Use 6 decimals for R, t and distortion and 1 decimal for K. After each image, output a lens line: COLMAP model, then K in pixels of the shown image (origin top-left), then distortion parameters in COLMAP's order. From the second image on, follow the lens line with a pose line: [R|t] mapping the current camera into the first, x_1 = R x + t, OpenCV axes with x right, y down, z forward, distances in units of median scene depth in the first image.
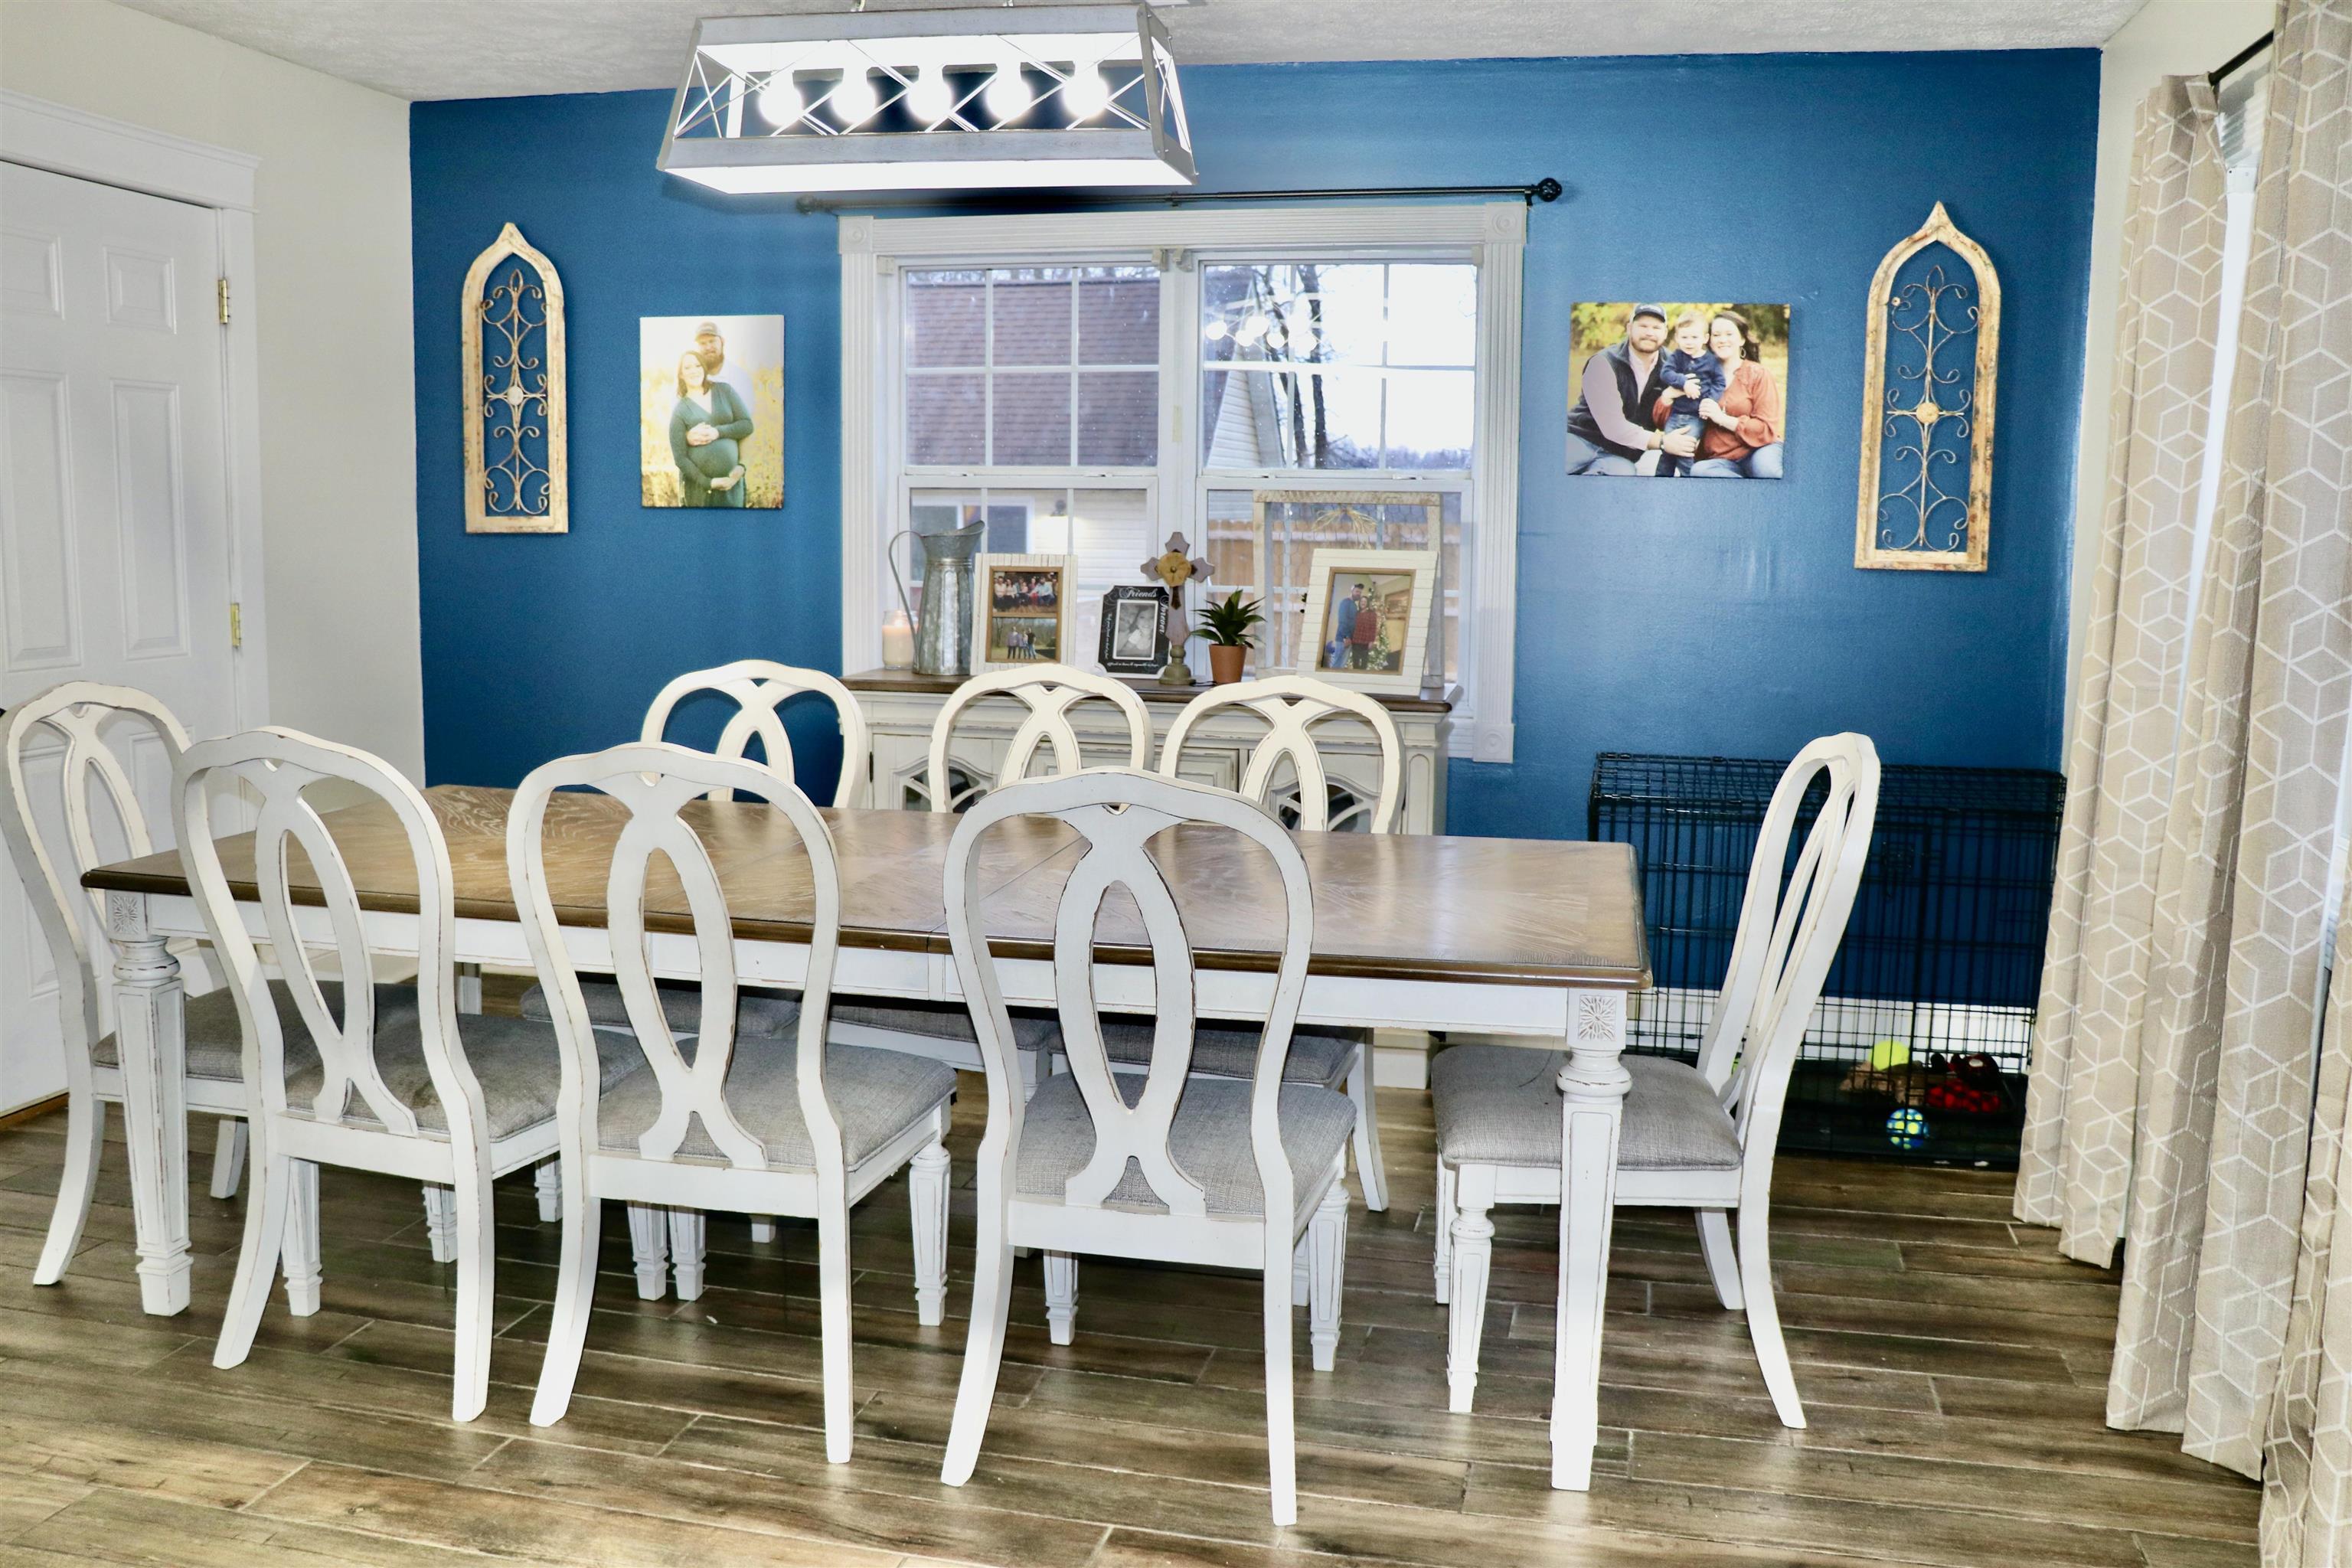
lens RADIAL K [[2025.7, 0, 1175.5], [0, 2025.7, 785.5], [0, 0, 1]] dist [-0.126876, 0.088373]
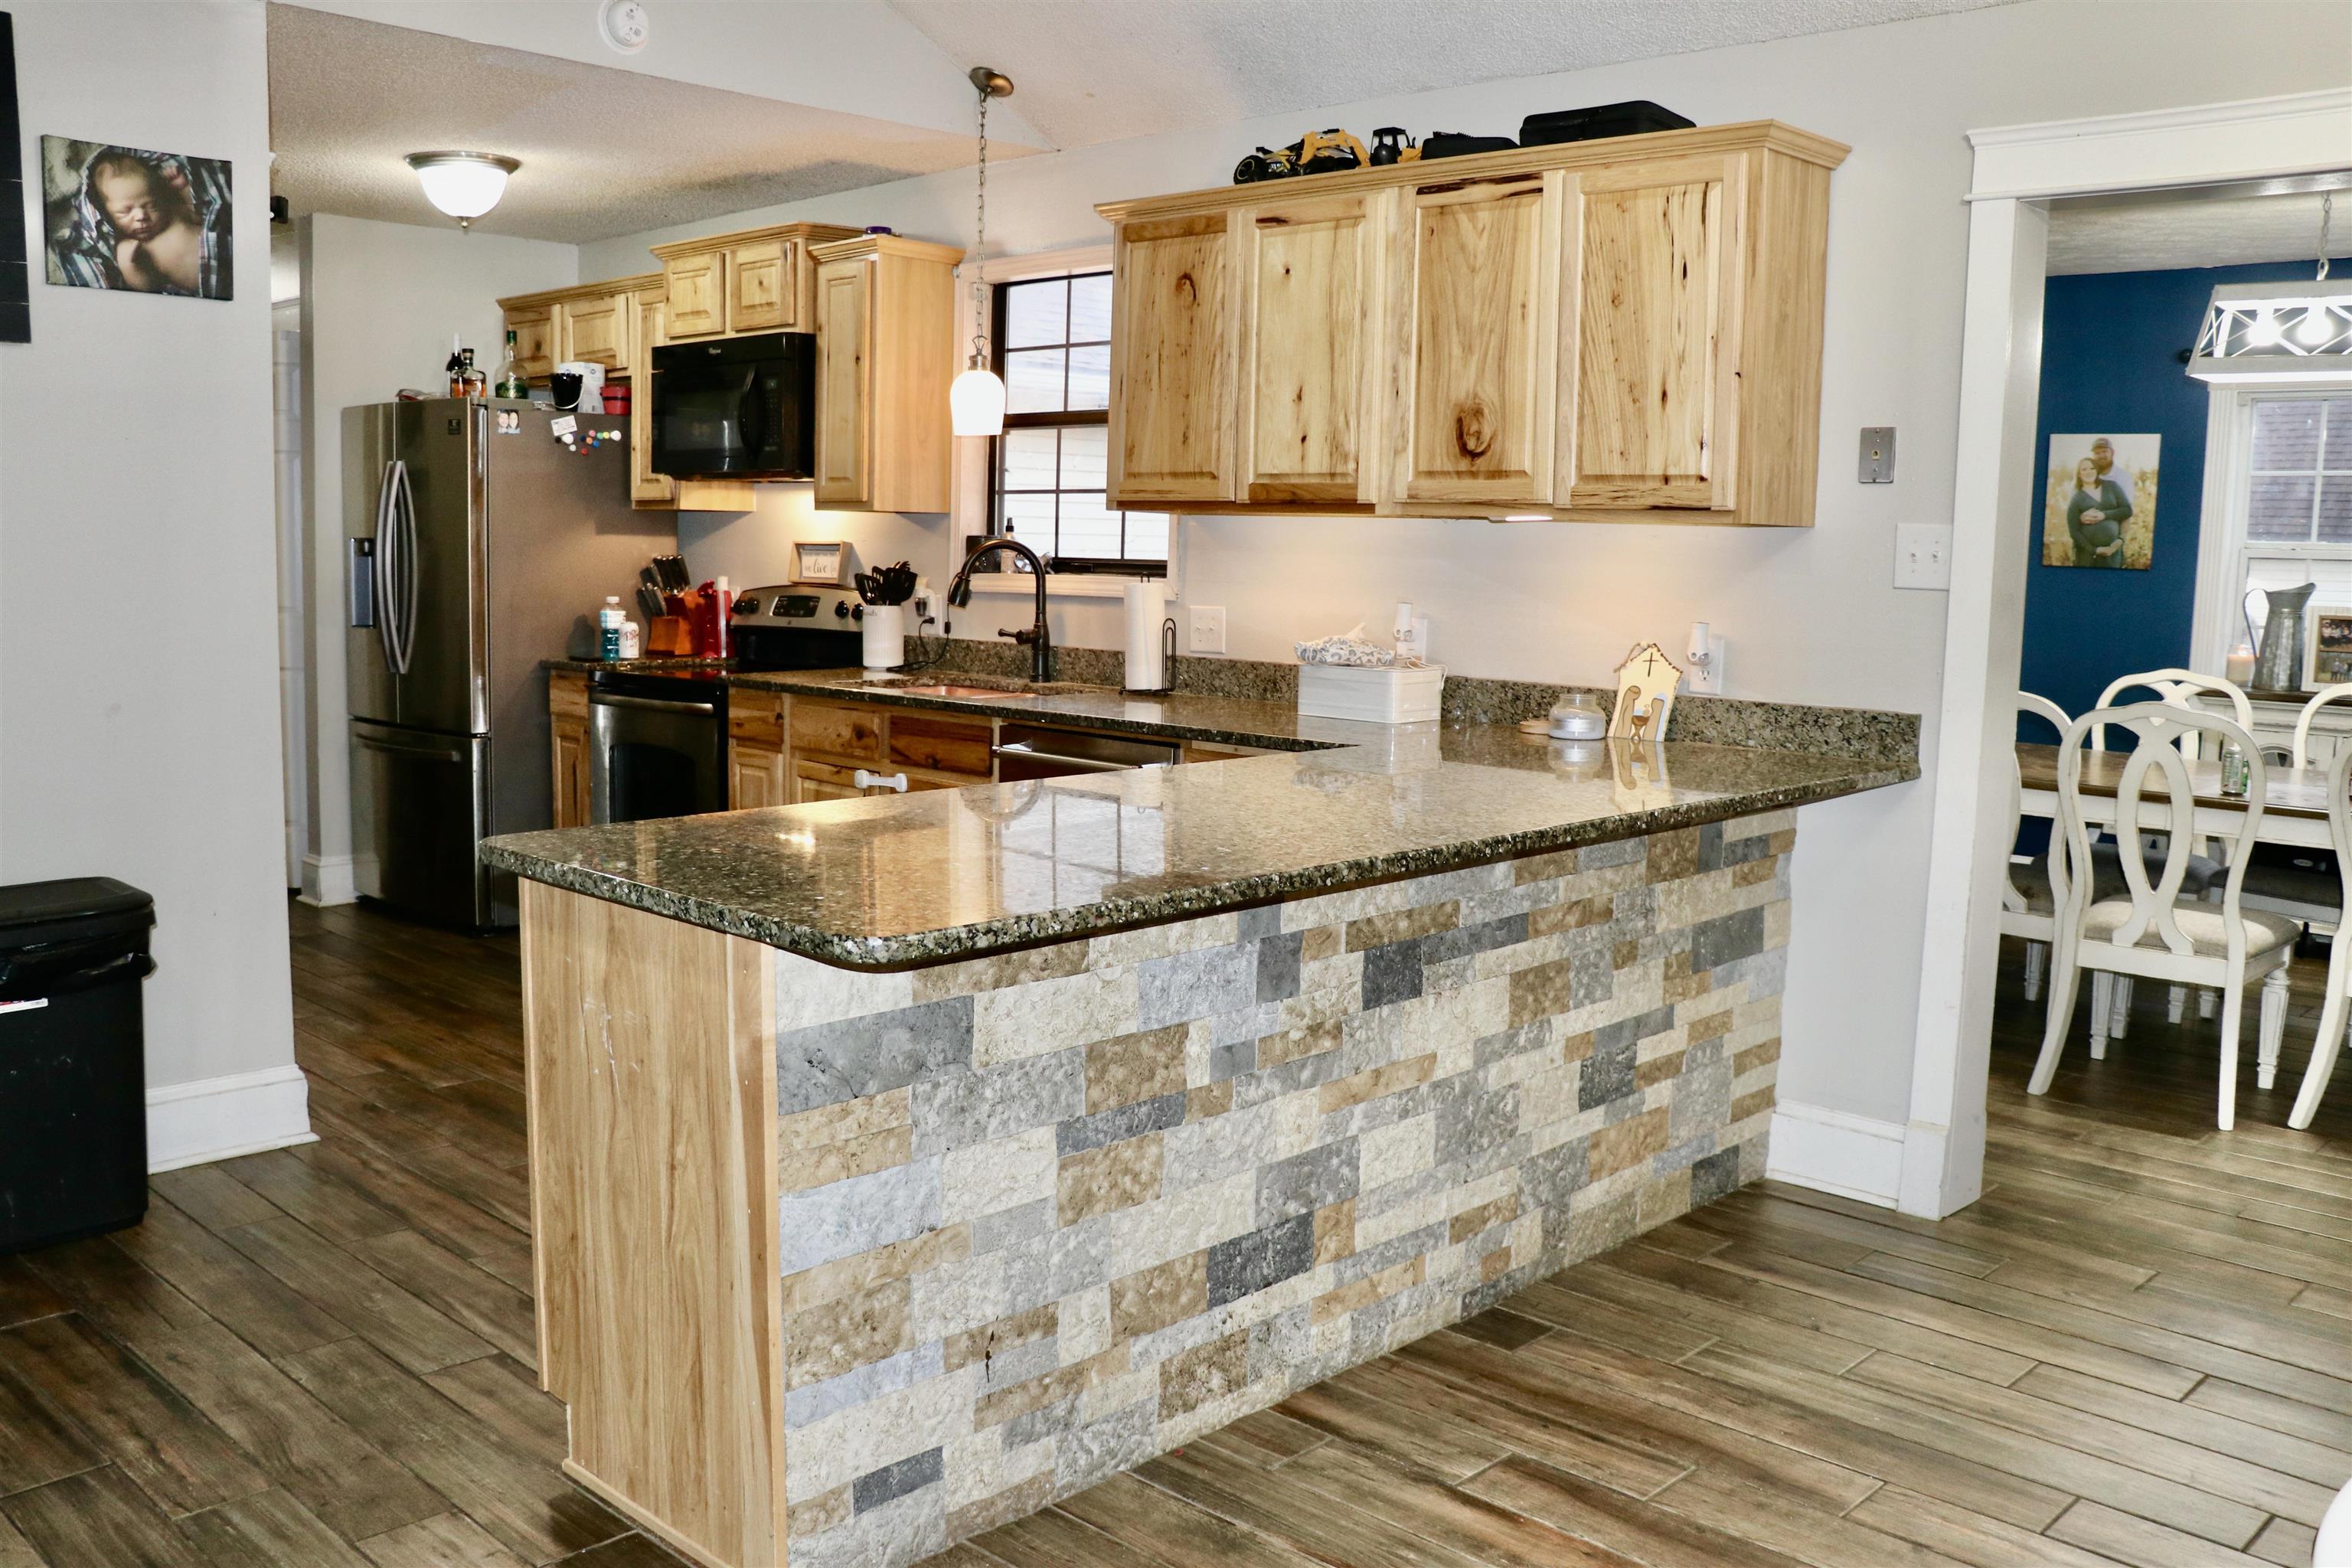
lens RADIAL K [[2025.7, 0, 1160.5], [0, 2025.7, 789.0], [0, 0, 1]] dist [-0.126876, 0.088373]
pose [[0.842709, 0.076088, -0.532965, -0.032380], [-0.089859, 0.995954, 0.000103, 0.076987], [0.530817, 0.047805, 0.846137, -0.527653]]
